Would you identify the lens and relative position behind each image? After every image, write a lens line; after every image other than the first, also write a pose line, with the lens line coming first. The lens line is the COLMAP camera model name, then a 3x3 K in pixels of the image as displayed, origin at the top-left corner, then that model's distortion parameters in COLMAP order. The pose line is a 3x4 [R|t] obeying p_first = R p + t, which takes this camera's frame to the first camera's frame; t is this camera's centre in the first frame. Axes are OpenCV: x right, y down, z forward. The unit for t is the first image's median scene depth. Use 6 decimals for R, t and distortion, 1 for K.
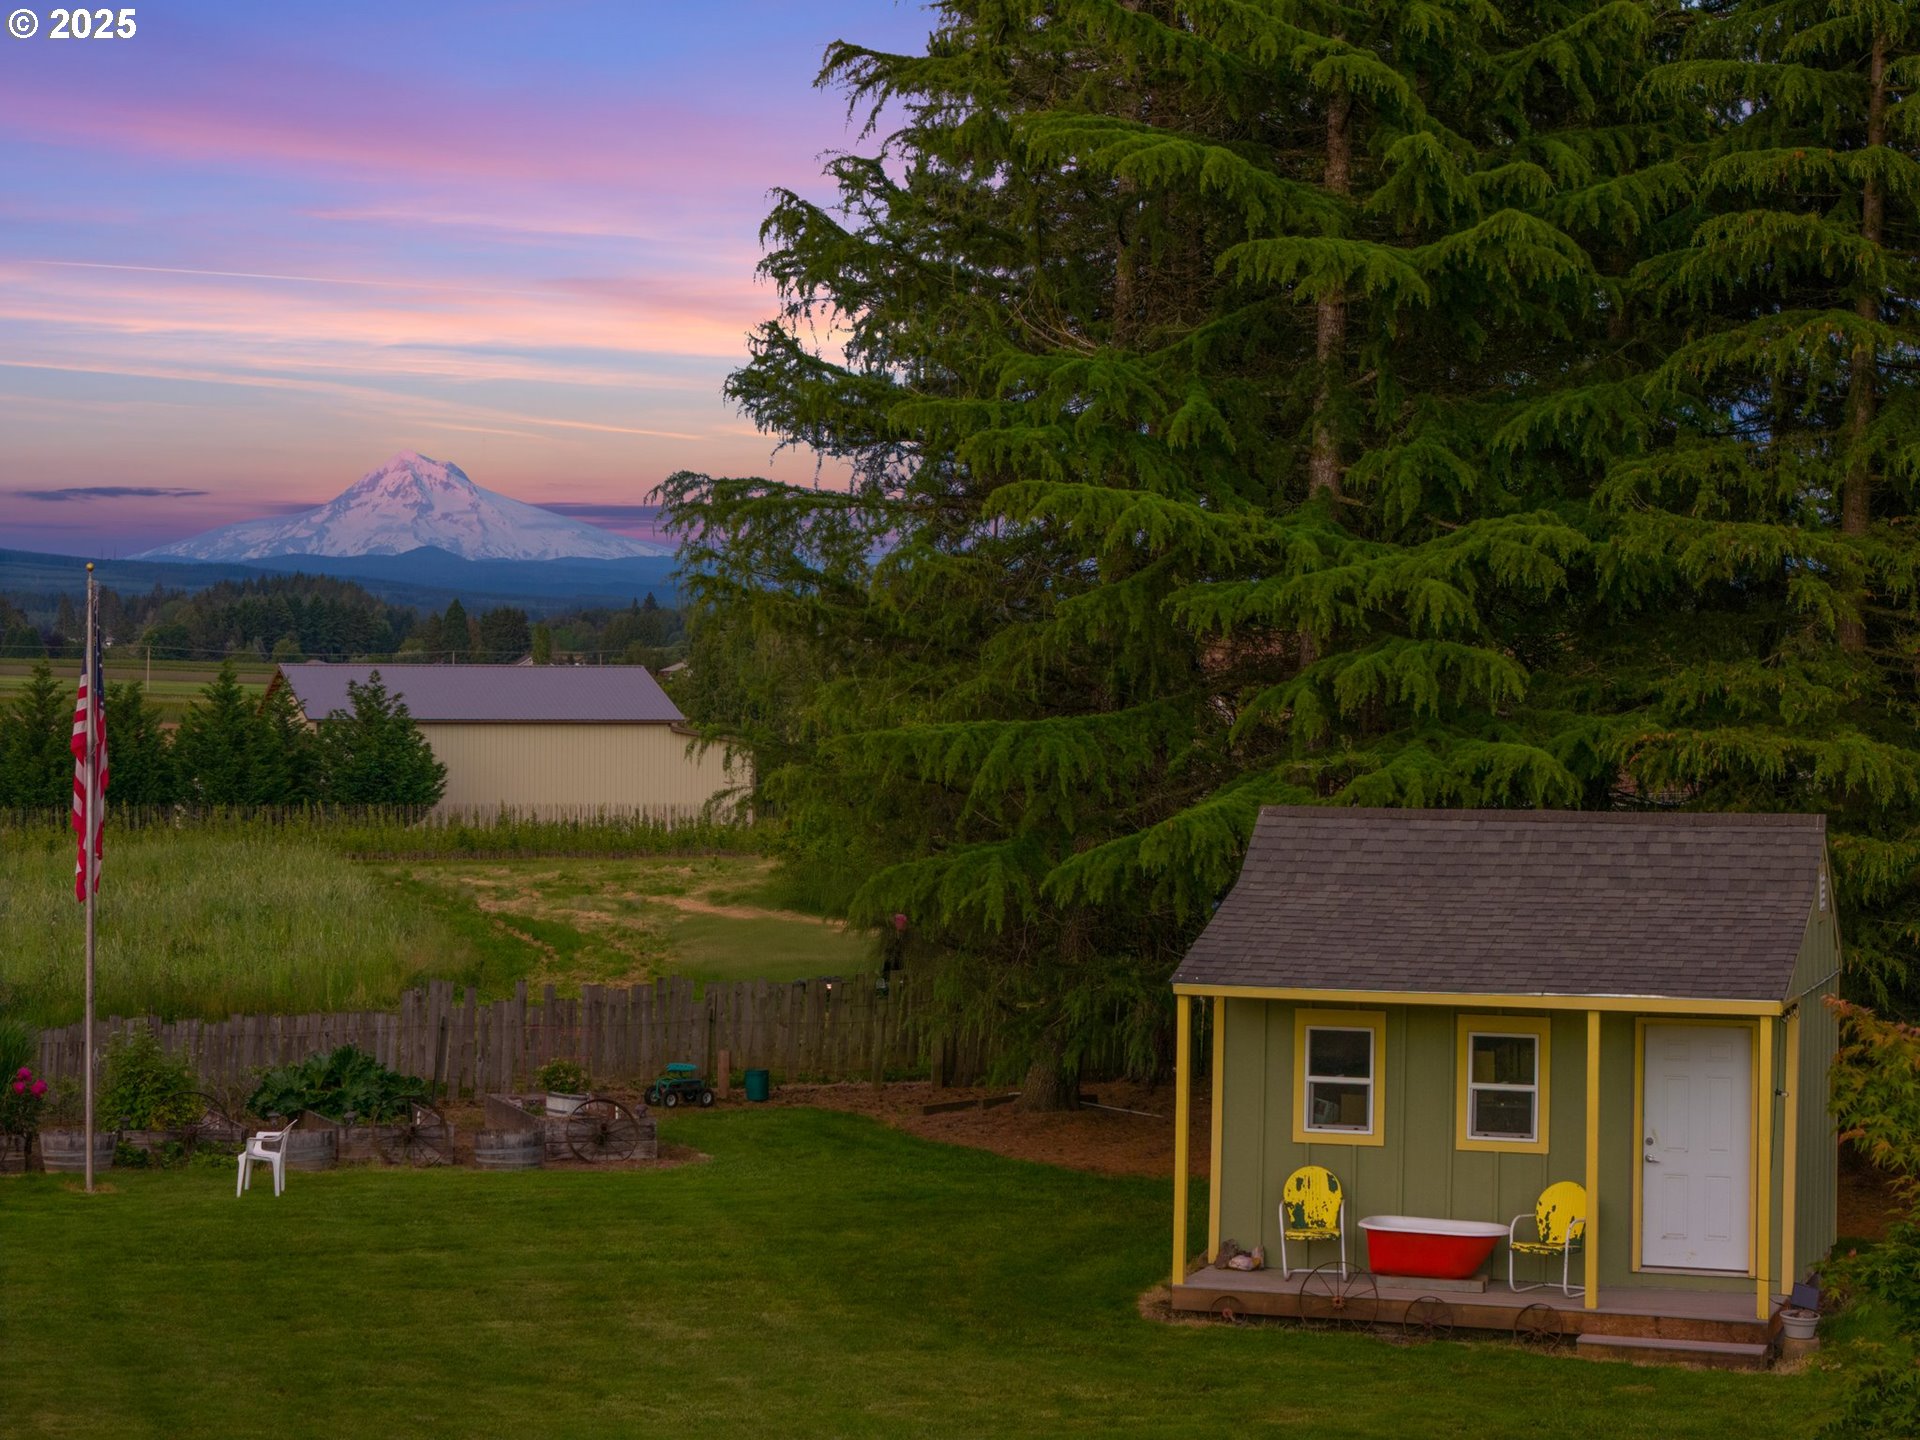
lens RADIAL K [[3841.1, 0, 960.0], [0, 3841.1, 720.0], [0, 0, 1]] dist [-0.219446, 1.224126]
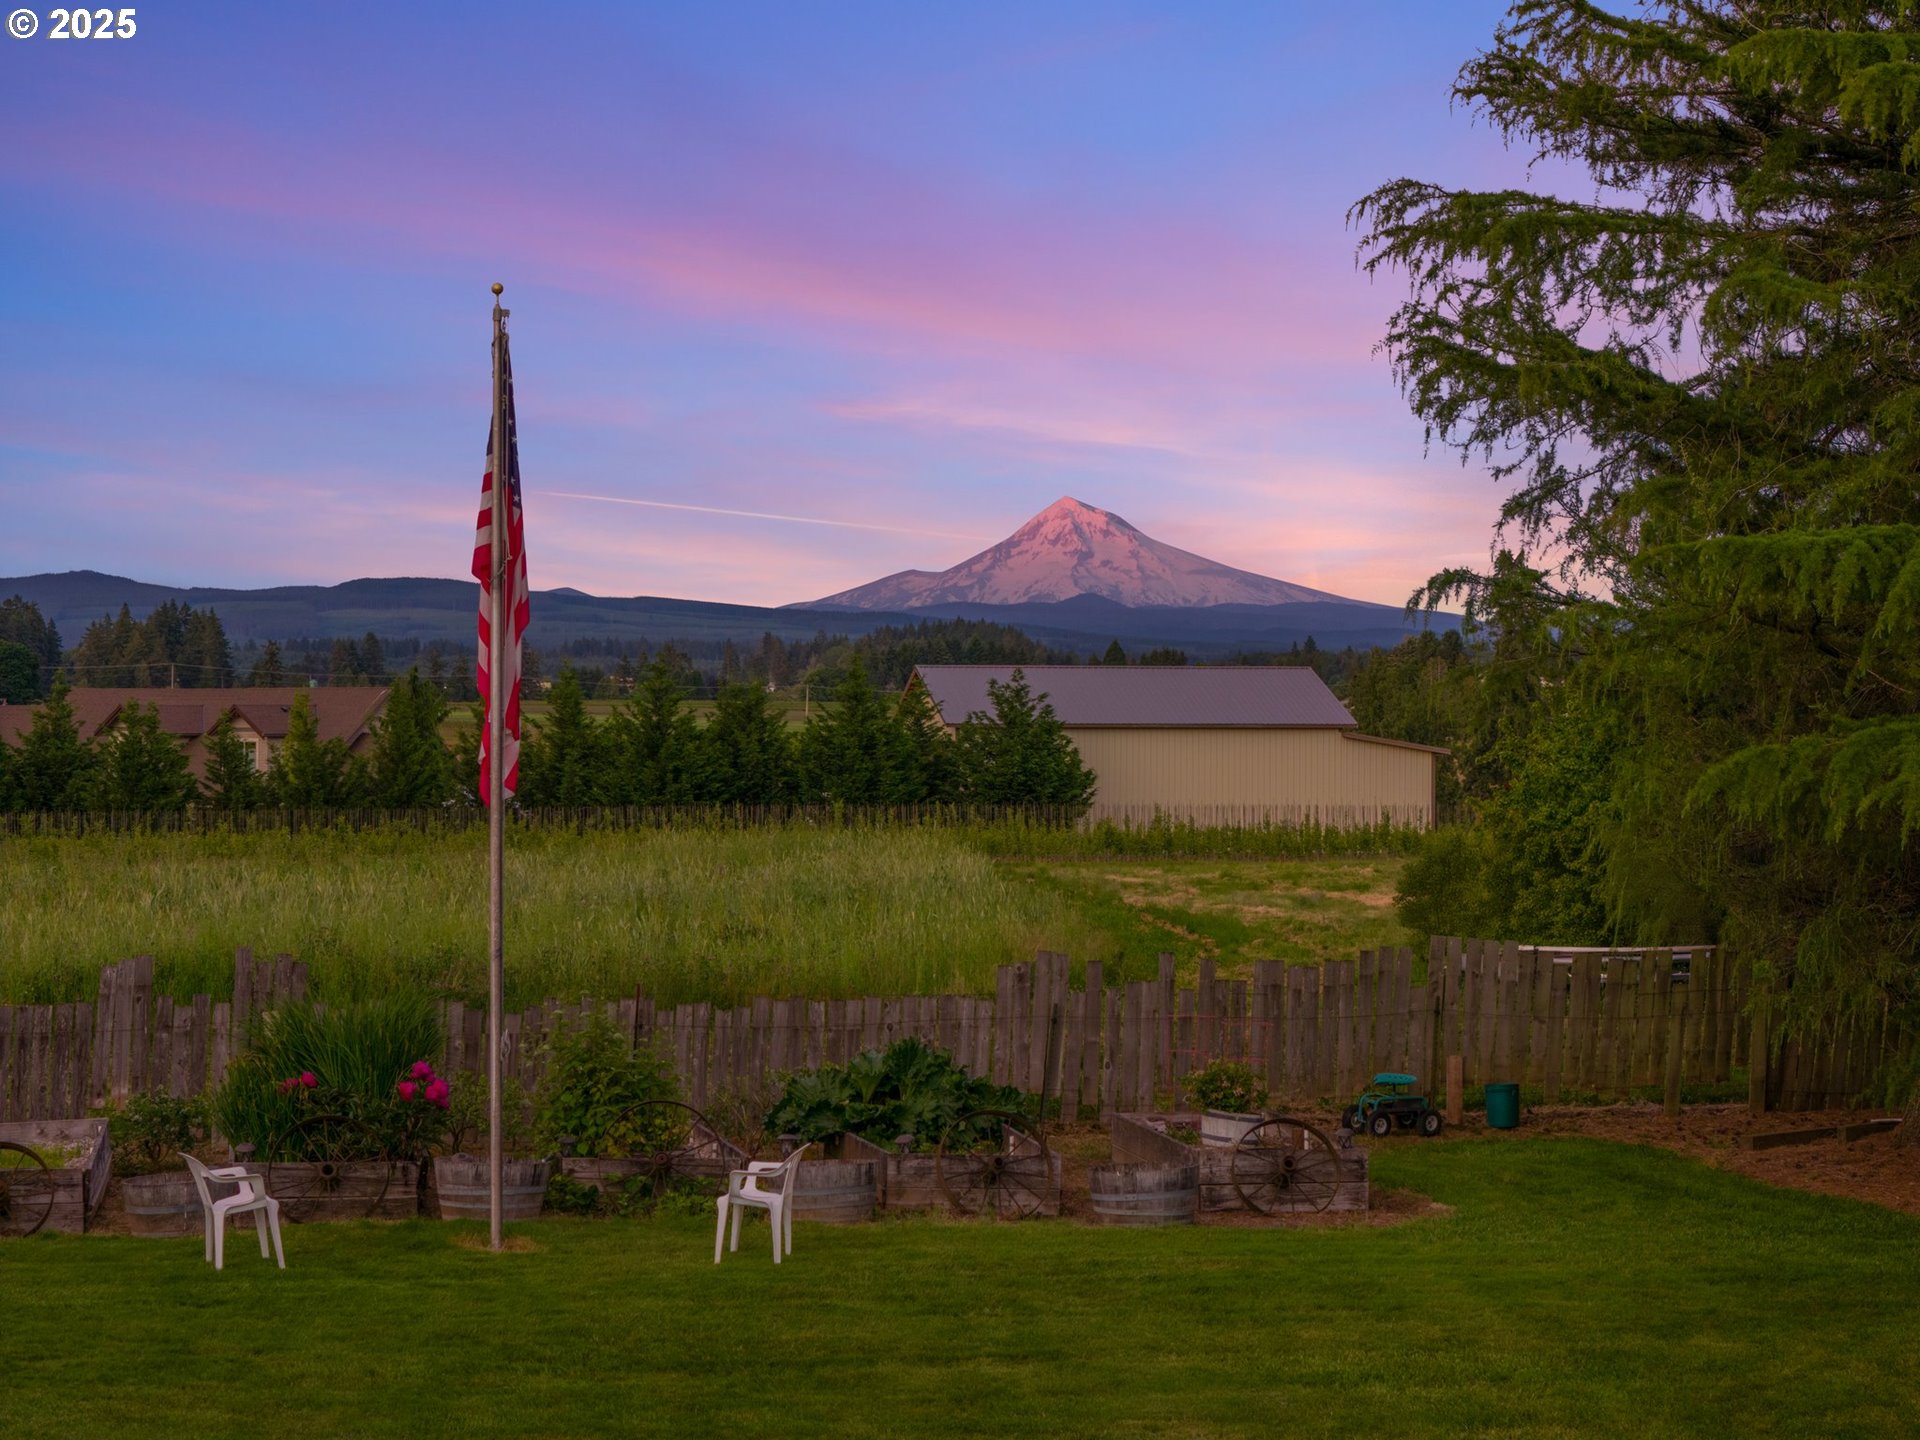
lens RADIAL K [[3841.1, 0, 960.0], [0, 3841.1, 720.0], [0, 0, 1]] dist [-0.219446, 1.224126]
pose [[0.985302, -0.004174, -0.170770, -0.034503], [0.002139, 0.999924, -0.012103, 0.036651], [0.170807, 0.011560, 0.985237, 0.326469]]
